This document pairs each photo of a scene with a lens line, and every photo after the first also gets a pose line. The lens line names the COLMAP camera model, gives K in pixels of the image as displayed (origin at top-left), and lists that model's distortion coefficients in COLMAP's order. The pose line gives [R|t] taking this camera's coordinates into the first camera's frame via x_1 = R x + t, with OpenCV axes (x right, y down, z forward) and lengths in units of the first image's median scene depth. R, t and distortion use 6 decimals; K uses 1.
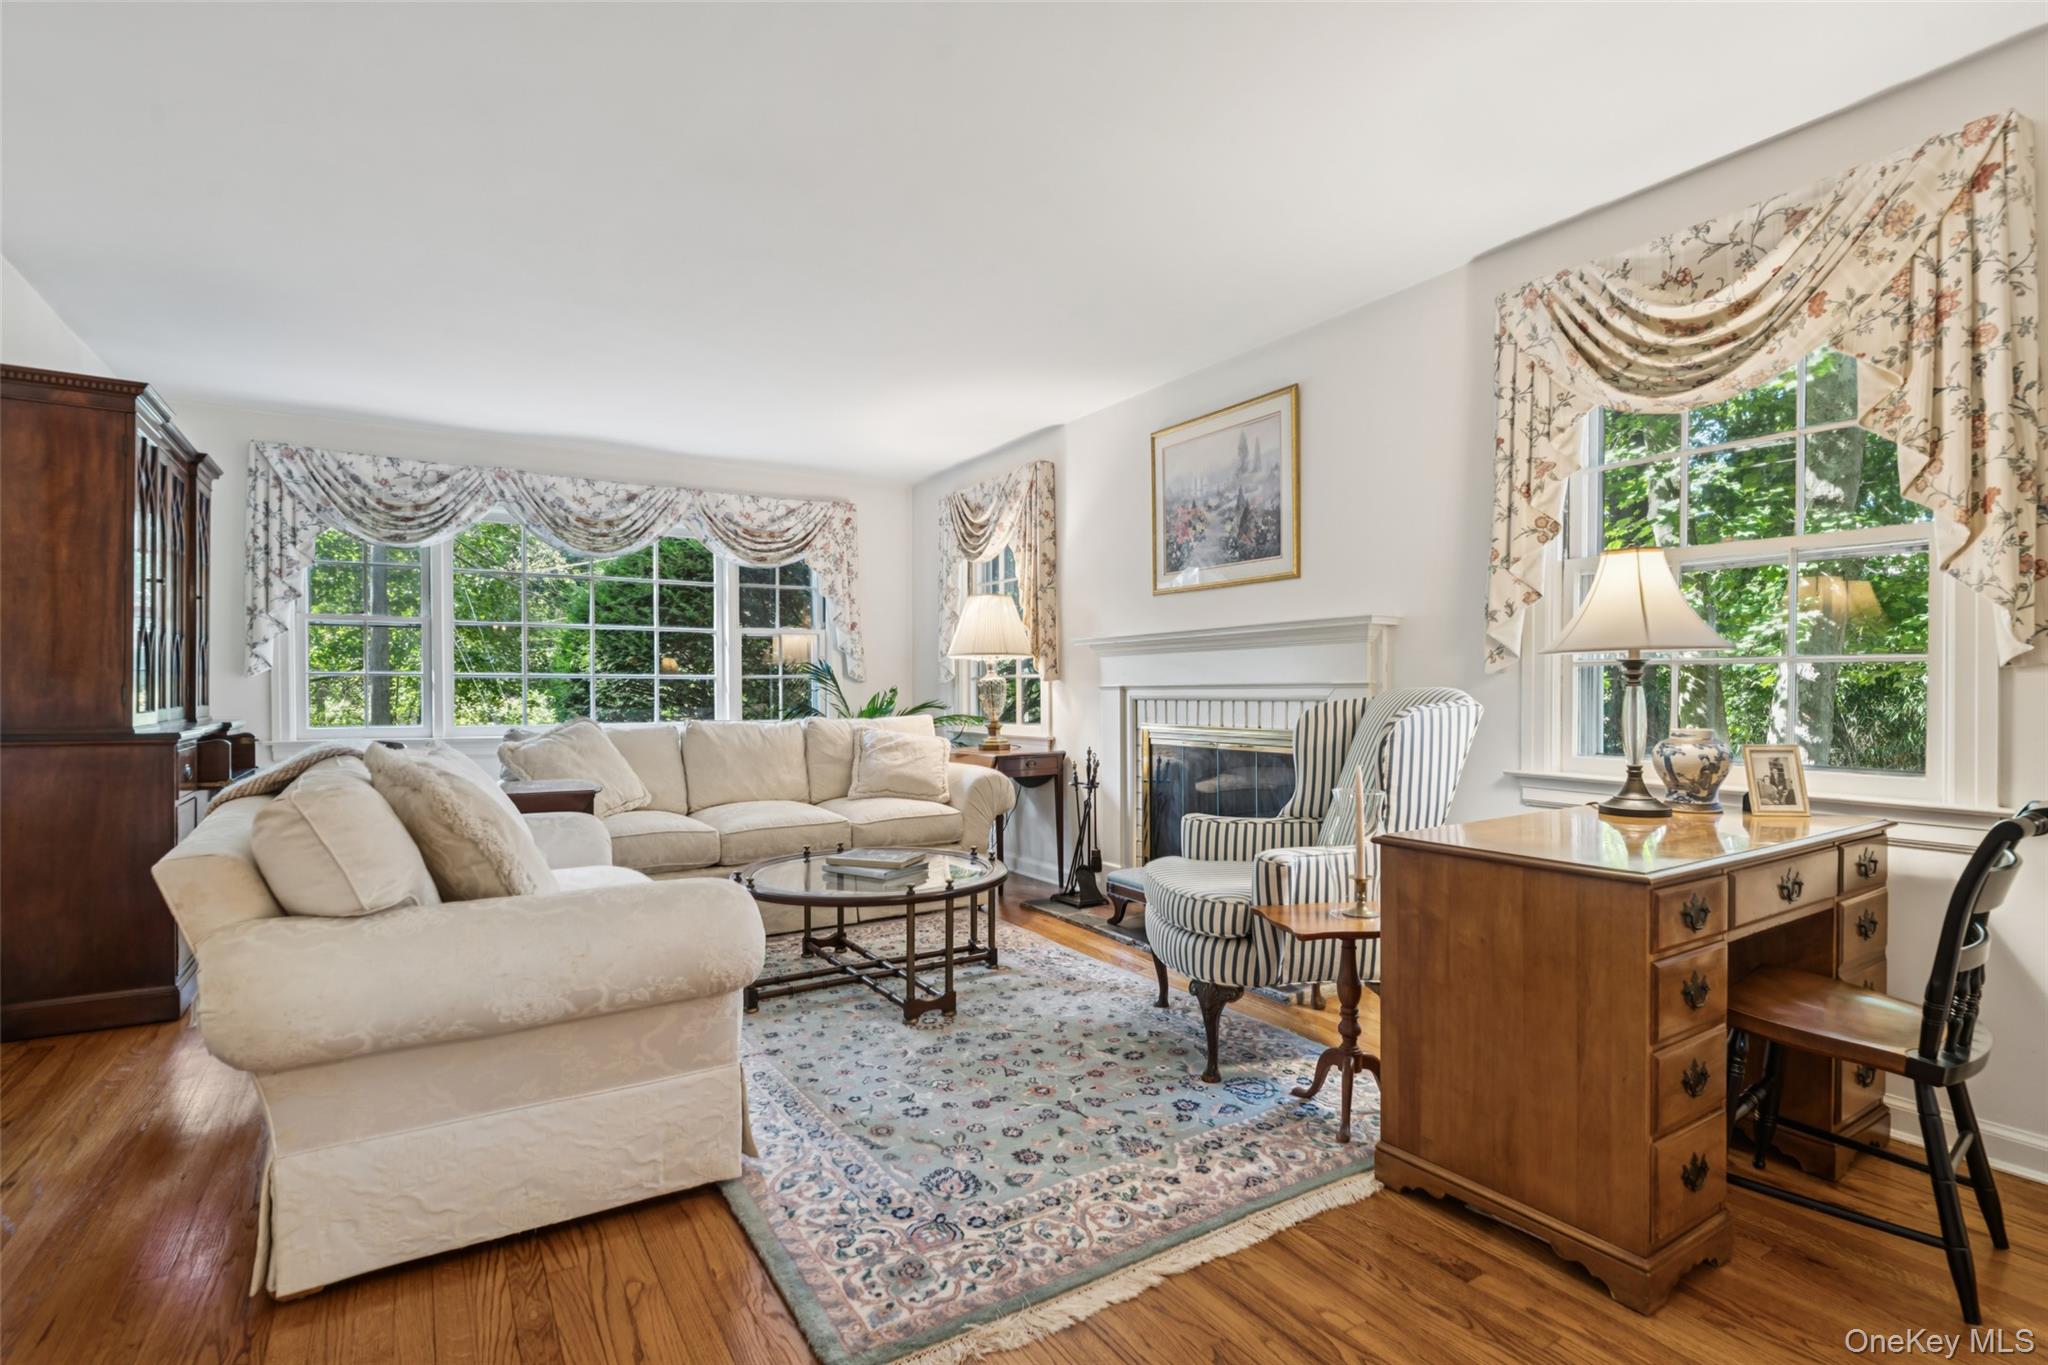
lens RADIAL K [[1000.0, 0, 1024.0], [0, 1000.0, 682.5], [0, 0, 1]] dist [0.000735, -0.000017]
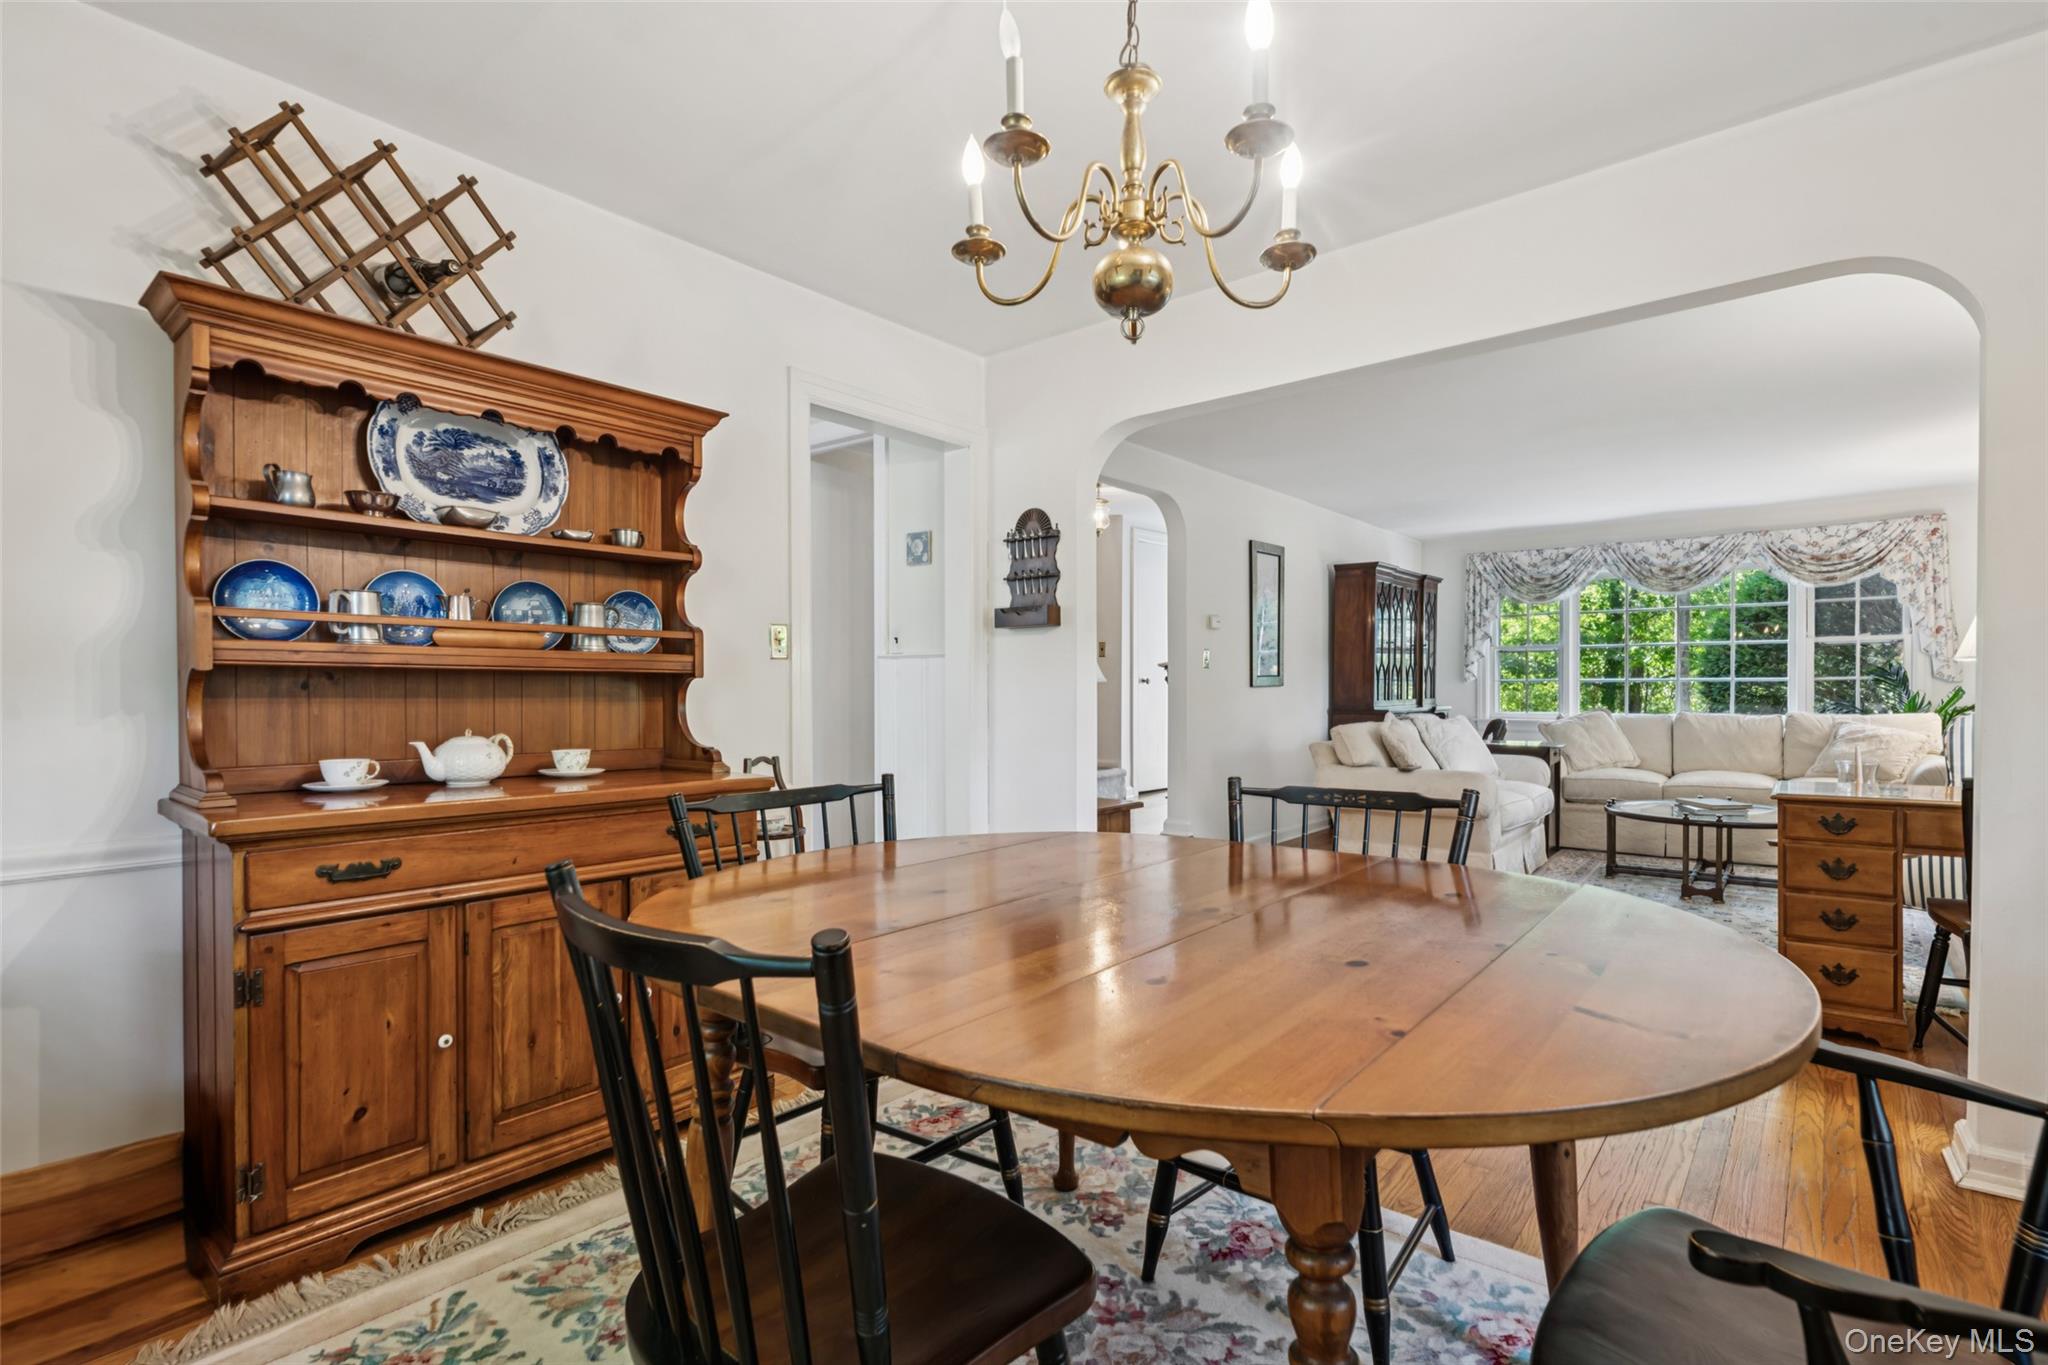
lens RADIAL K [[979.1, 0, 1028.7], [0, 979.1, 700.9], [0, 0, 1]] dist [-0.001131, -0.000628]
pose [[0.305298, 0.012743, -0.952171, 0.576760], [0.010597, 0.999803, 0.016778, -0.009085], [0.952198, -0.015213, 0.305103, -0.265557]]
